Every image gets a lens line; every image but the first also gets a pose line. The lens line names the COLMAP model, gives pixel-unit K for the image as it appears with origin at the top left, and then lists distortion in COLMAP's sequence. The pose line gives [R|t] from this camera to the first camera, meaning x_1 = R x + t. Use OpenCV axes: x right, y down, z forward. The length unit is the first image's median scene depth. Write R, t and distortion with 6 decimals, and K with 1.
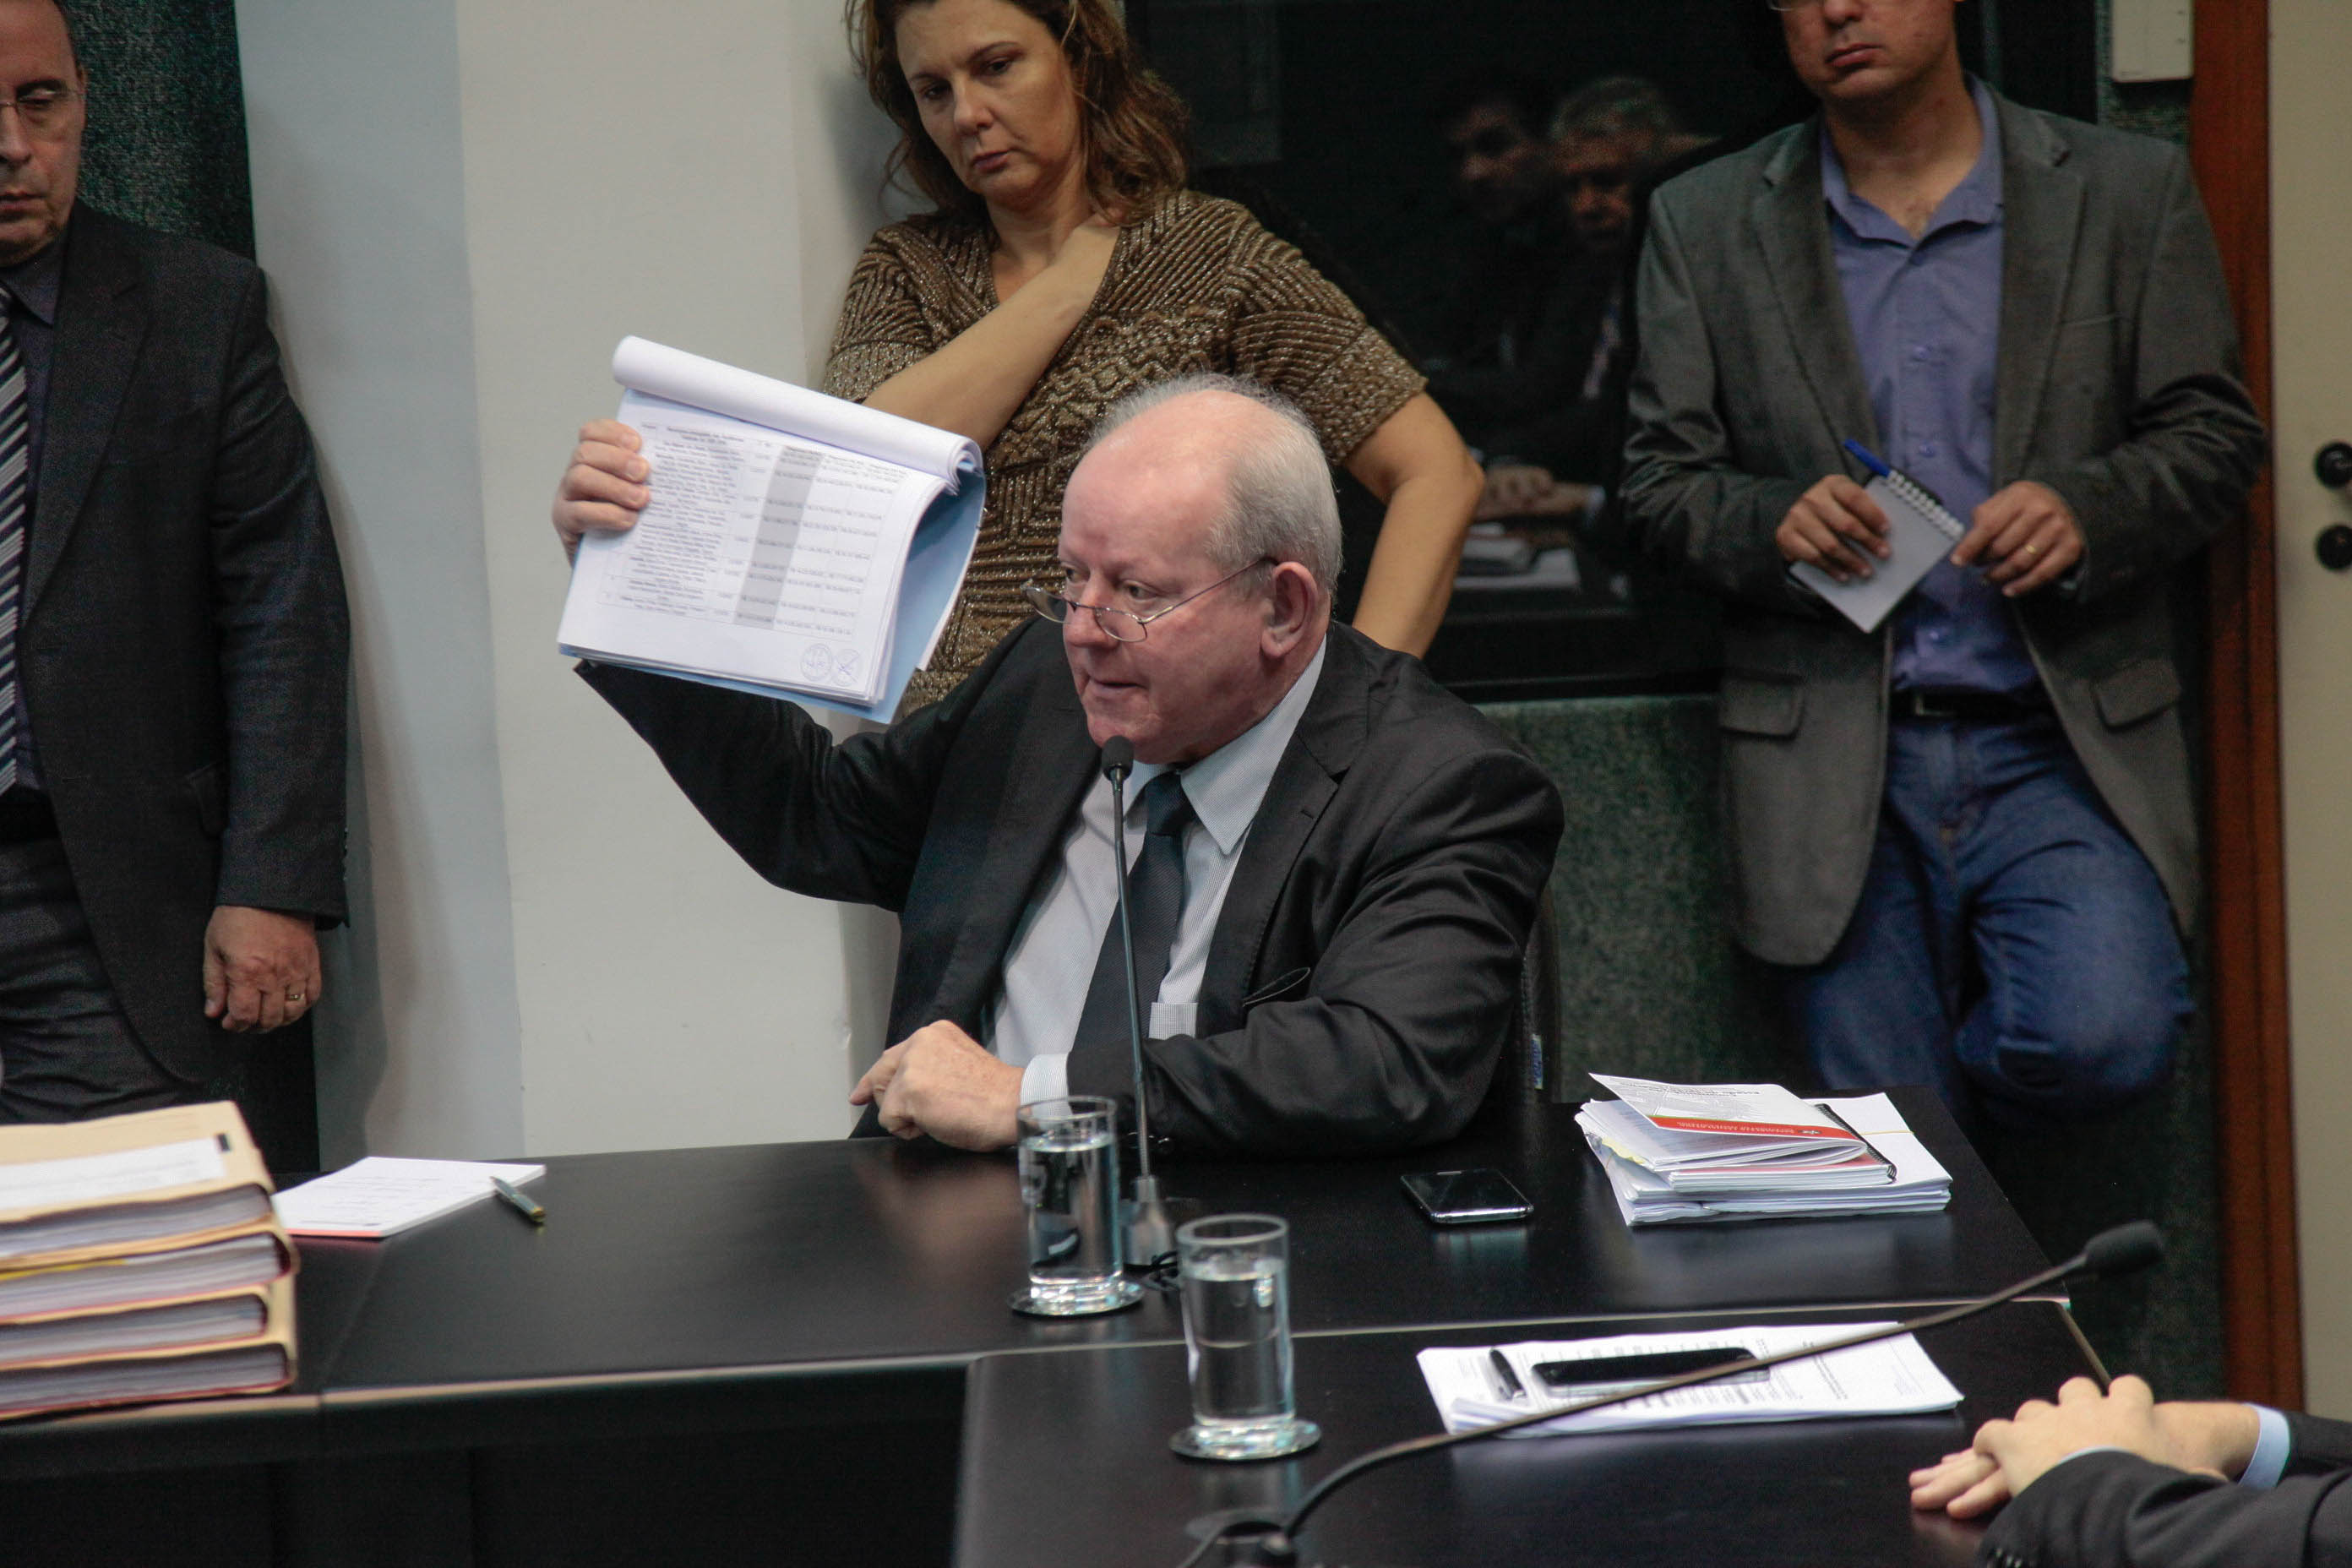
lens RADIAL K [[7207.0, 0, 1178.4], [0, 7207.0, 839.2], [0, 0, 1]] dist [0.688156, -0.766573]
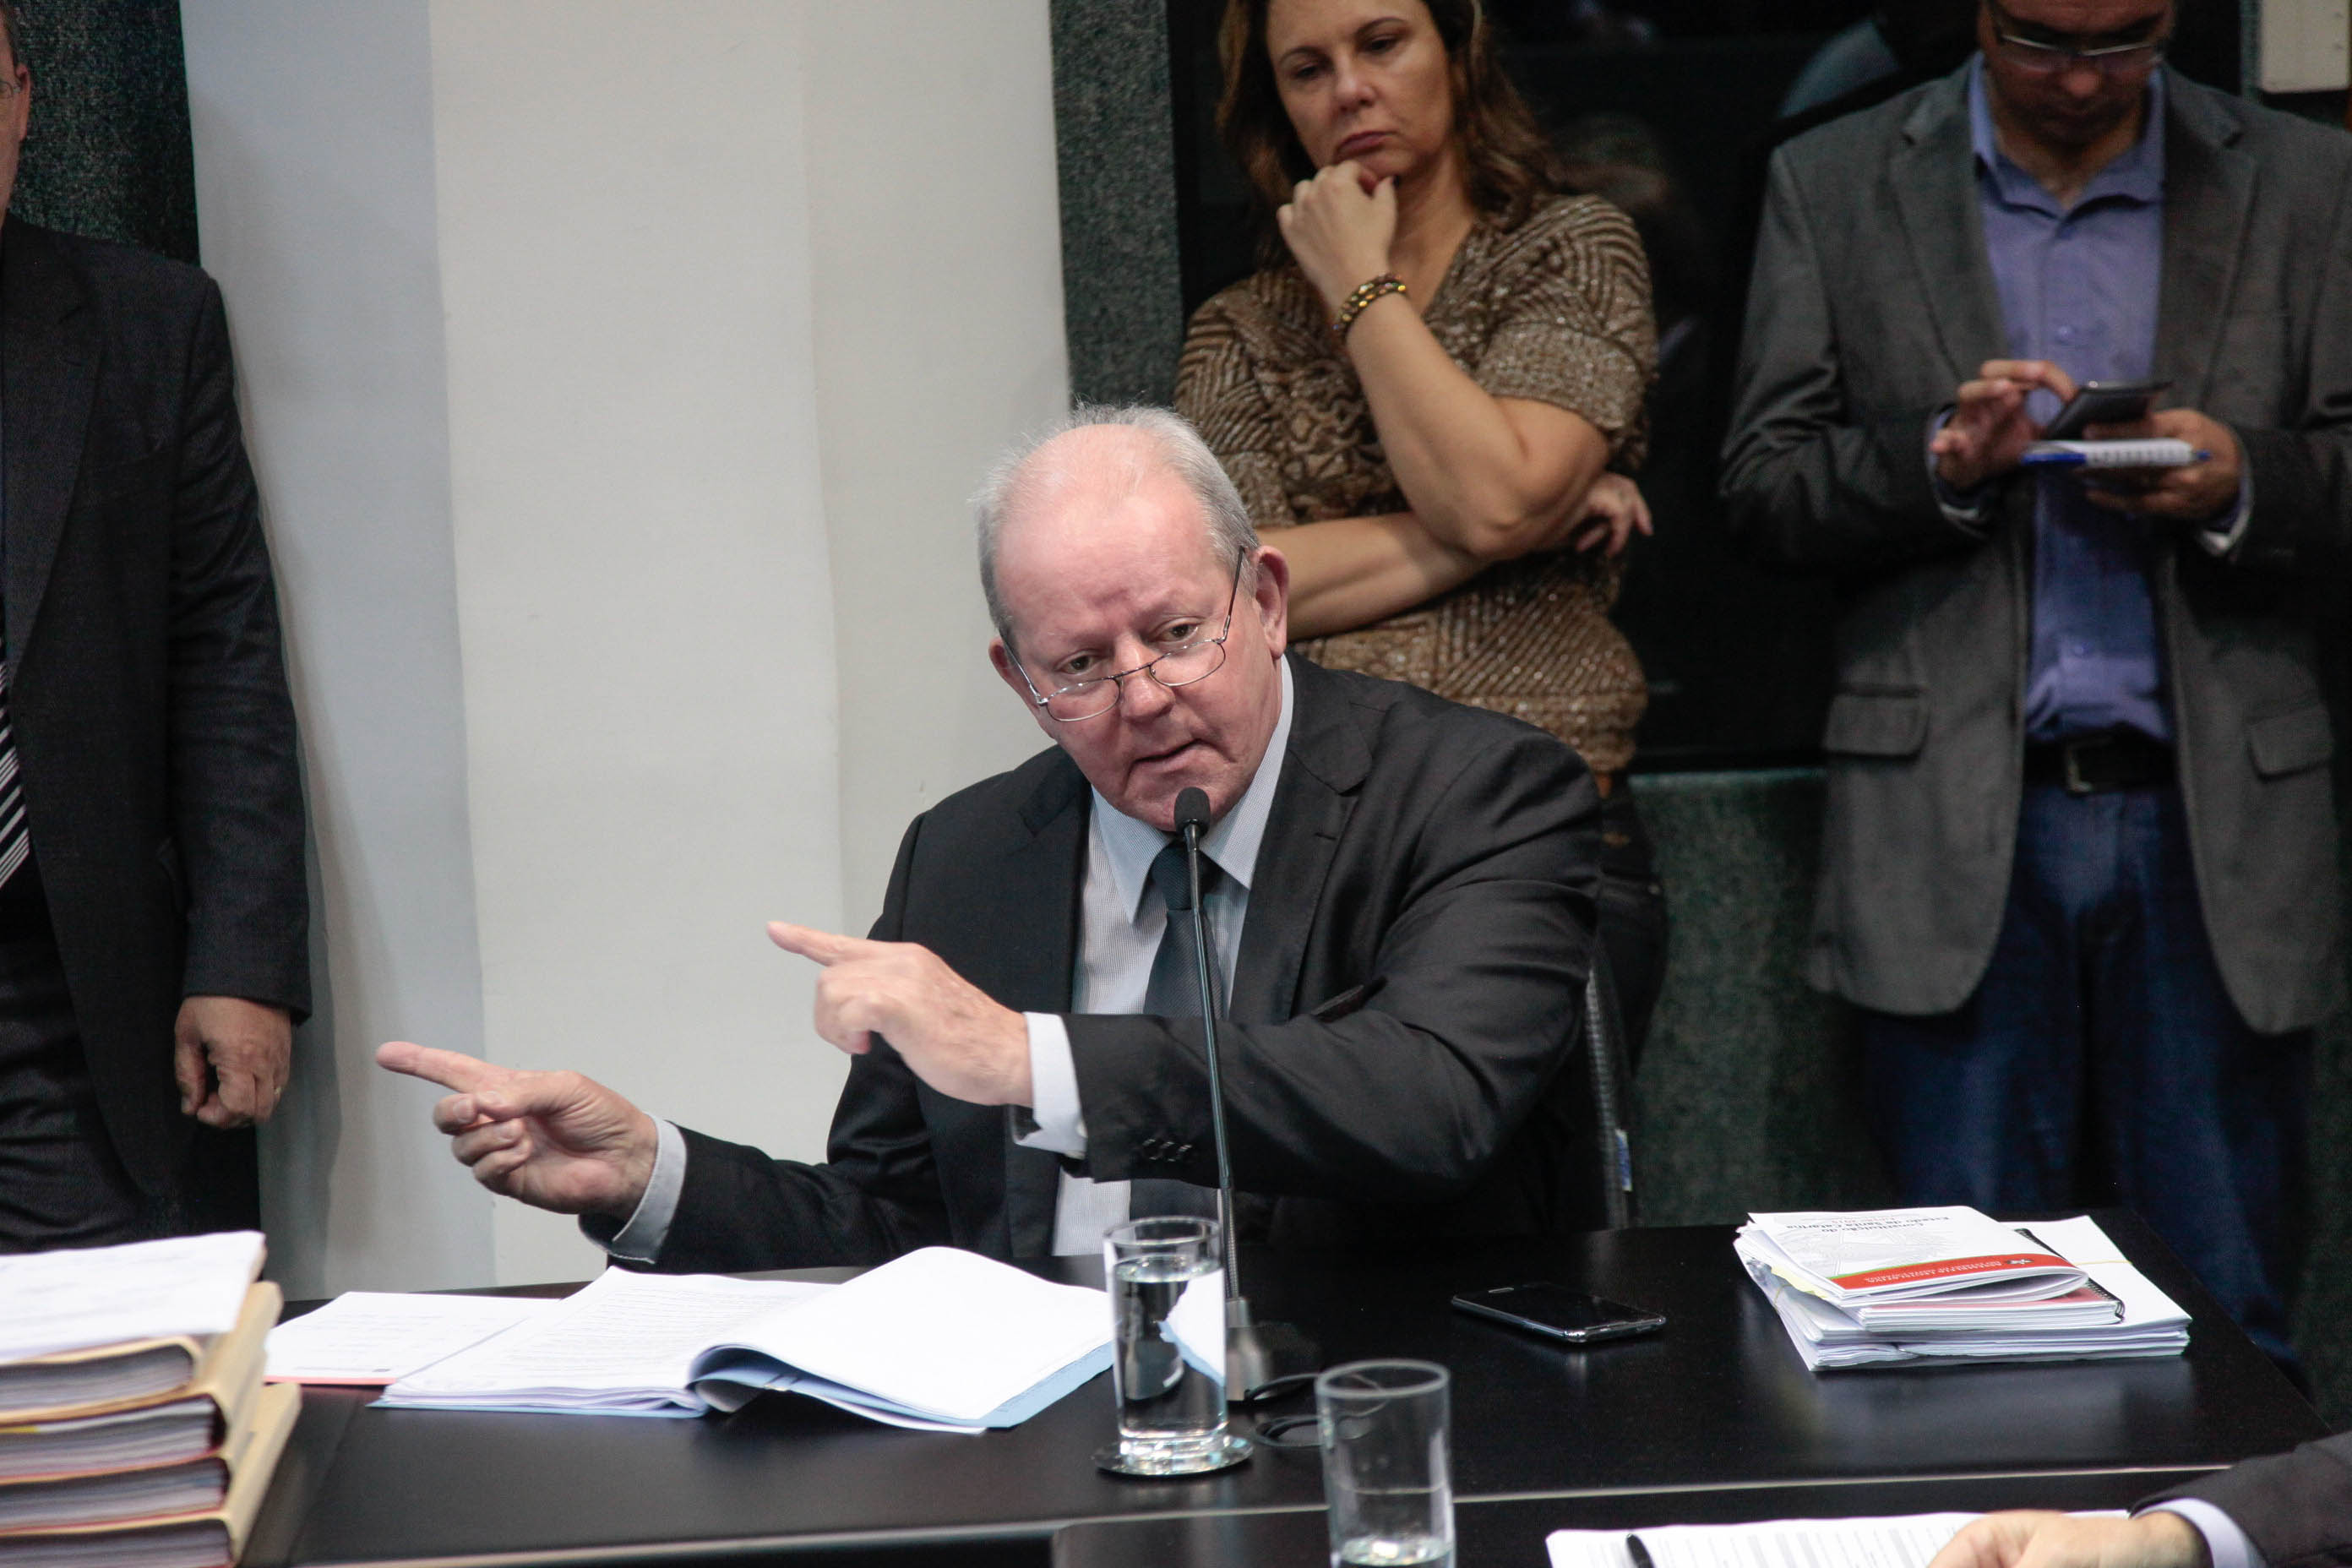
lens RADIAL K [[7207.0, 0, 1178.4], [0, 7207.0, 839.2], [0, 0, 1]] dist [0.688156, -0.766573]
pose [[0.999932, 0.003153, 0.011253, -0.015721], [-0.002980, 0.999878, -0.015342, 0.002786], [-0.011300, 0.015308, 0.999819, 0.098894]]
